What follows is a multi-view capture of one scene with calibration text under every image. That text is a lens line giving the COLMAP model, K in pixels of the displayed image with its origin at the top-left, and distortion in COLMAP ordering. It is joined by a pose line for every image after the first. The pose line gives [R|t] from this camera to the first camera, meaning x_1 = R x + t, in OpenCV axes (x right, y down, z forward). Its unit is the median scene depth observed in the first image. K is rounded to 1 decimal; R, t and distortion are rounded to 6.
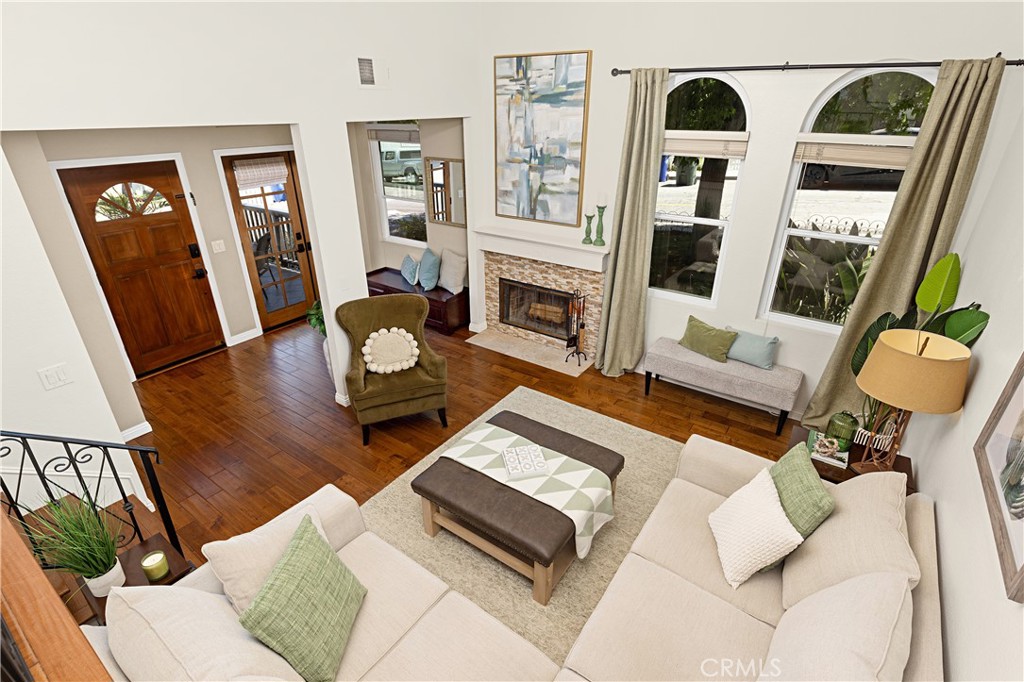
lens RADIAL K [[495.8, 0, 498.5], [0, 495.8, 341.3], [0, 0, 1]] dist [0.000101, -0.000285]
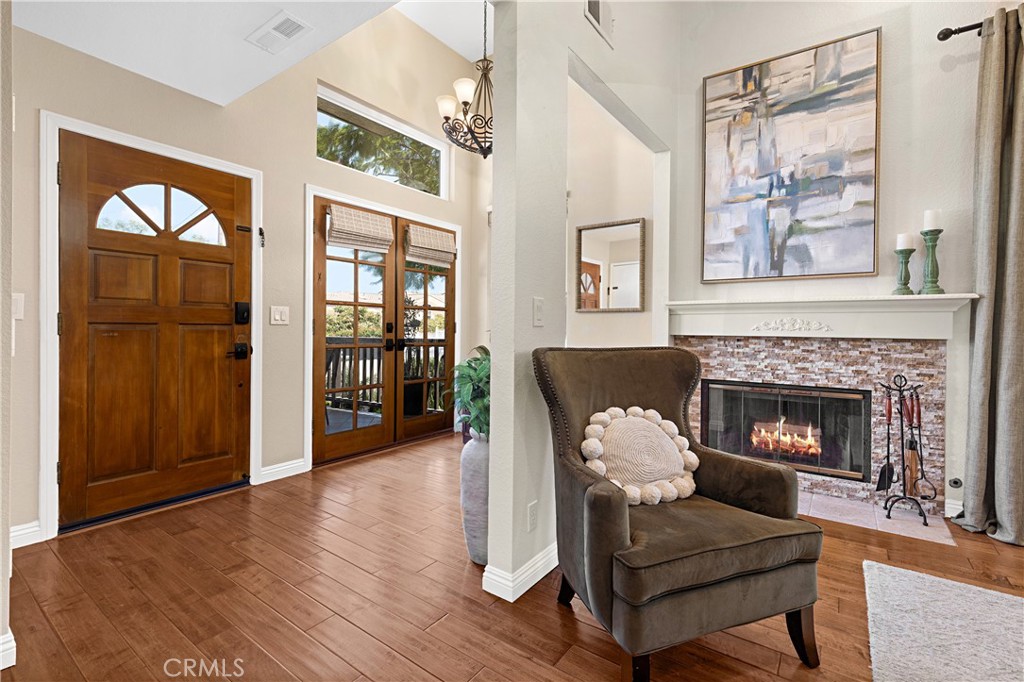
lens RADIAL K [[463.7, 0, 506.6], [0, 463.7, 327.6], [0, 0, 1]] dist [0.003905, -0.000798]
pose [[0.999785, 0.020719, 0.000434, -0.298719], [-0.018525, 0.902890, -0.429472, 0.086127], [-0.009290, 0.429371, 0.903080, 0.508336]]
